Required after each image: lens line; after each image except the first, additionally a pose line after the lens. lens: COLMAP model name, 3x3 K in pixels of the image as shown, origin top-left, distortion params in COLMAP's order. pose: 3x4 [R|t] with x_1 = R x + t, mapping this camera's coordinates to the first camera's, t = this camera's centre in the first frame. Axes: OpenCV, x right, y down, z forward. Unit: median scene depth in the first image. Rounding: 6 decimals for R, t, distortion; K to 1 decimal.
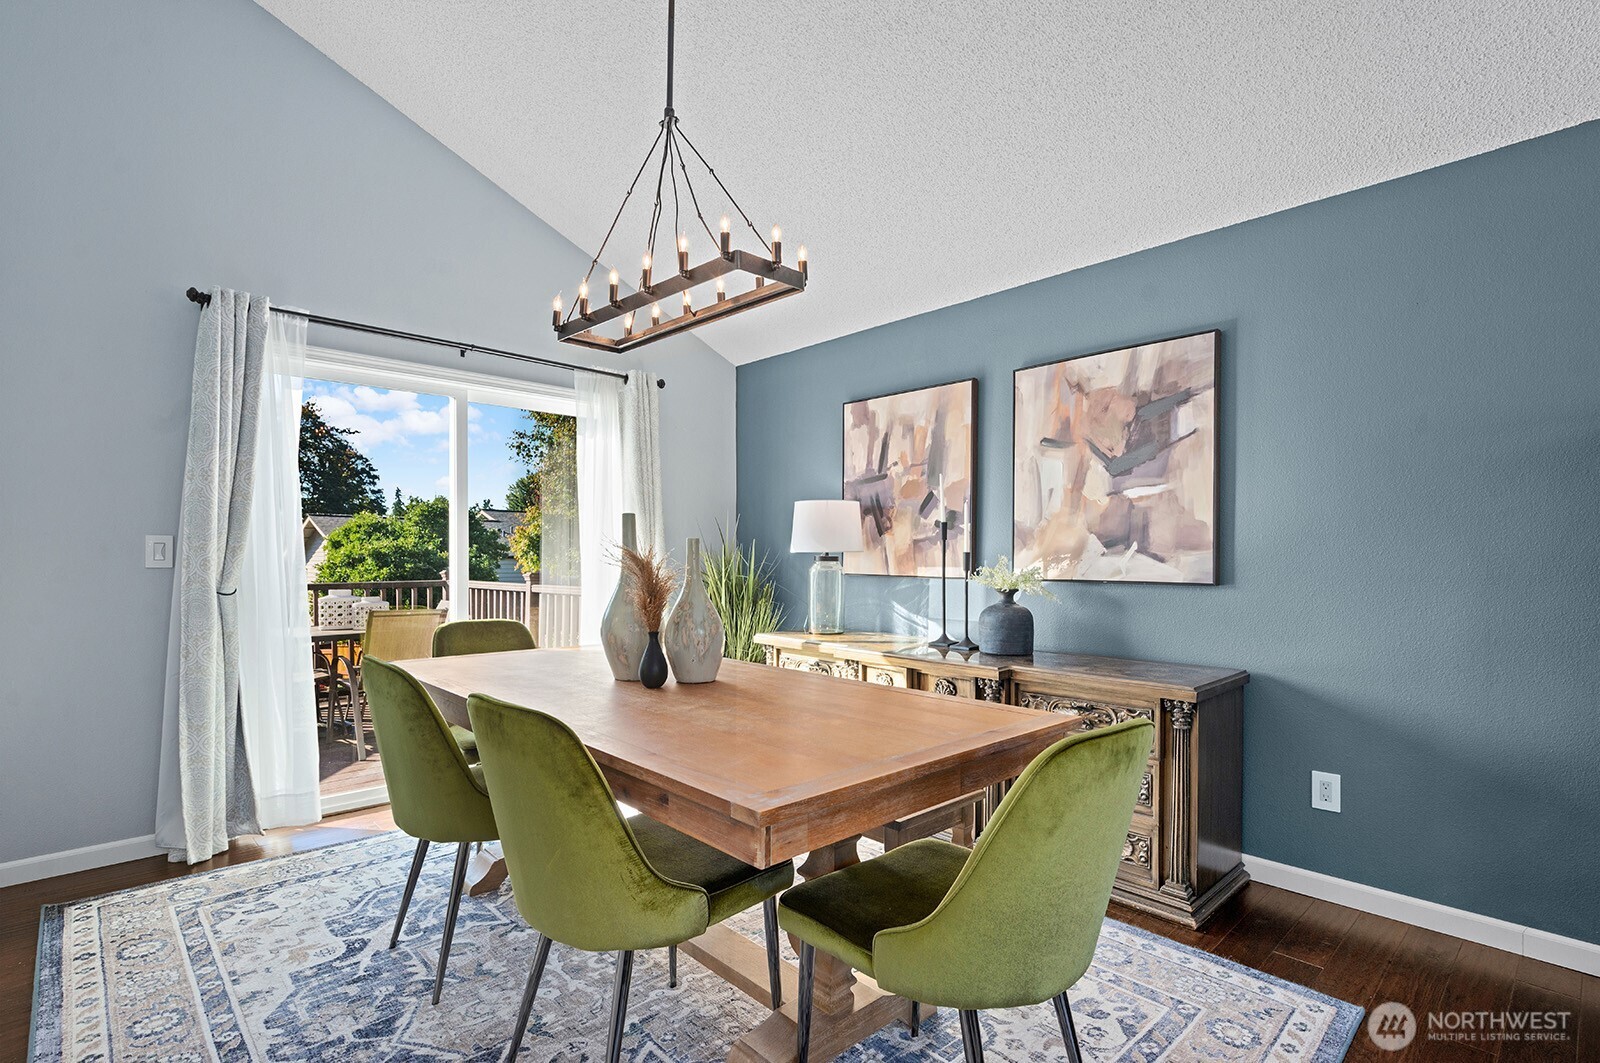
lens RADIAL K [[764.4, 0, 801.4], [0, 764.4, 559.1], [0, 0, 1]] dist [0.000284, -0.000043]
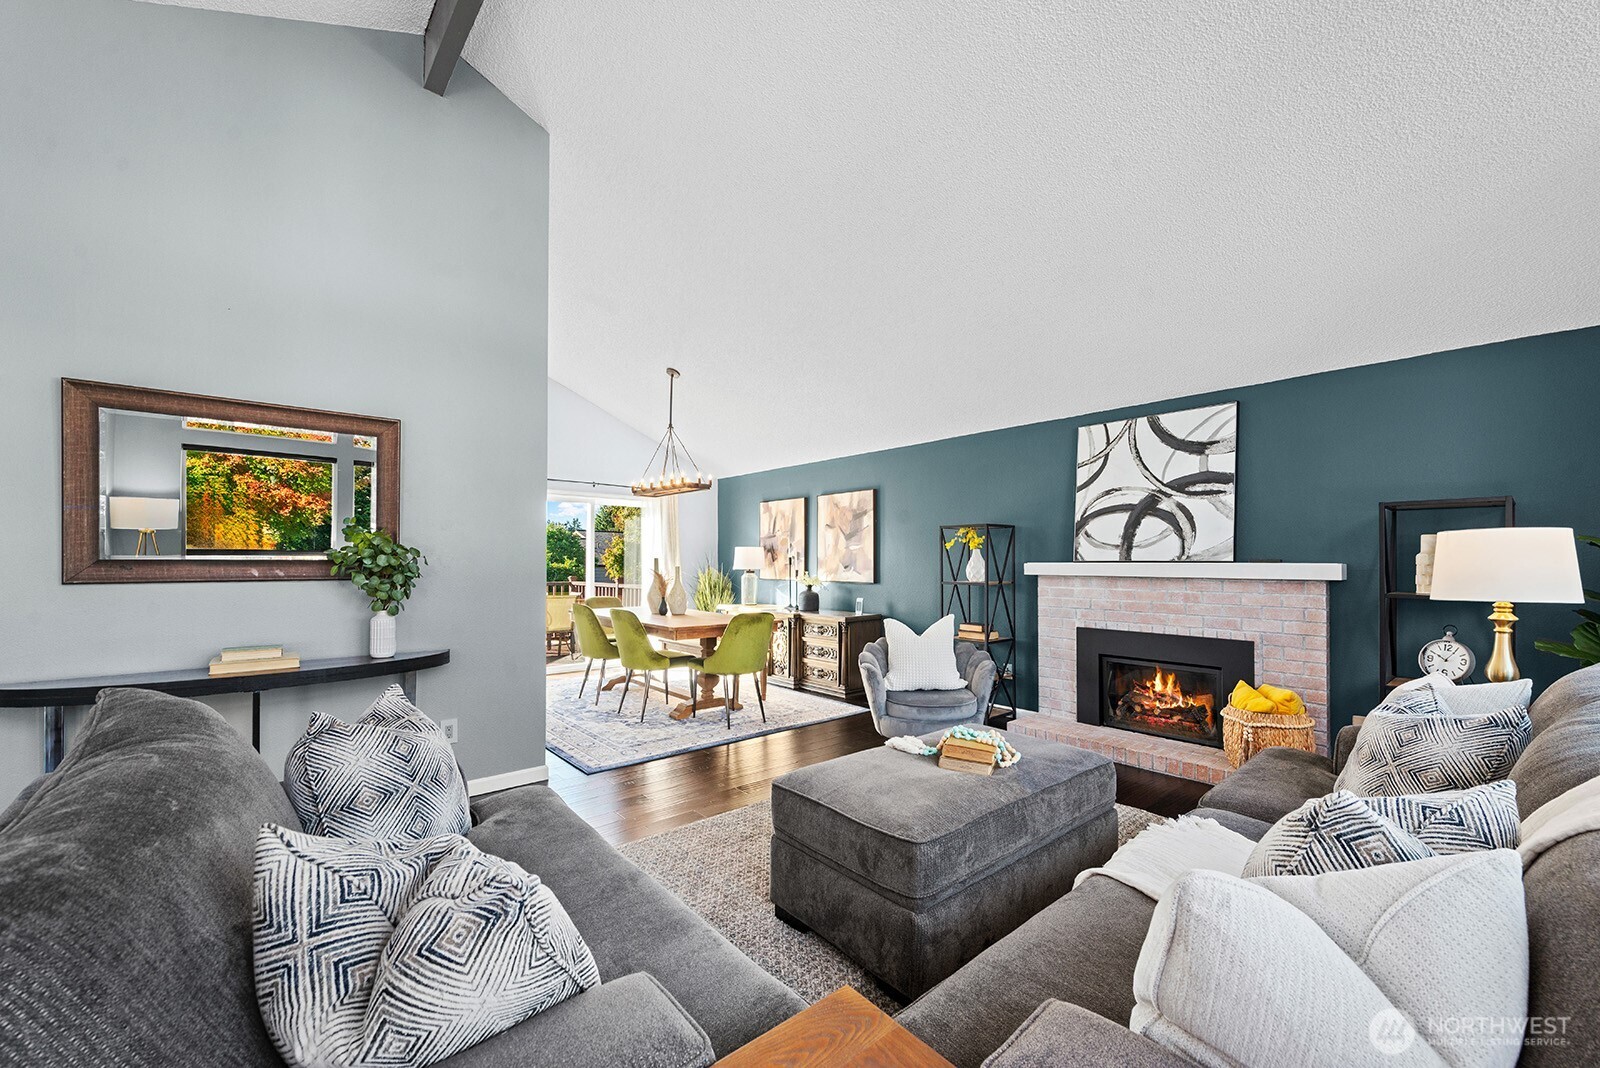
lens RADIAL K [[643.7, 0, 810.0], [0, 643.7, 556.9], [0, 0, 1]] dist [0.012644, 0.000066]
pose [[0.999305, 0.001511, -0.037254, 0.329973], [-0.002054, 0.999892, -0.014538, -0.020818], [0.037228, 0.014605, 0.999200, -1.054817]]
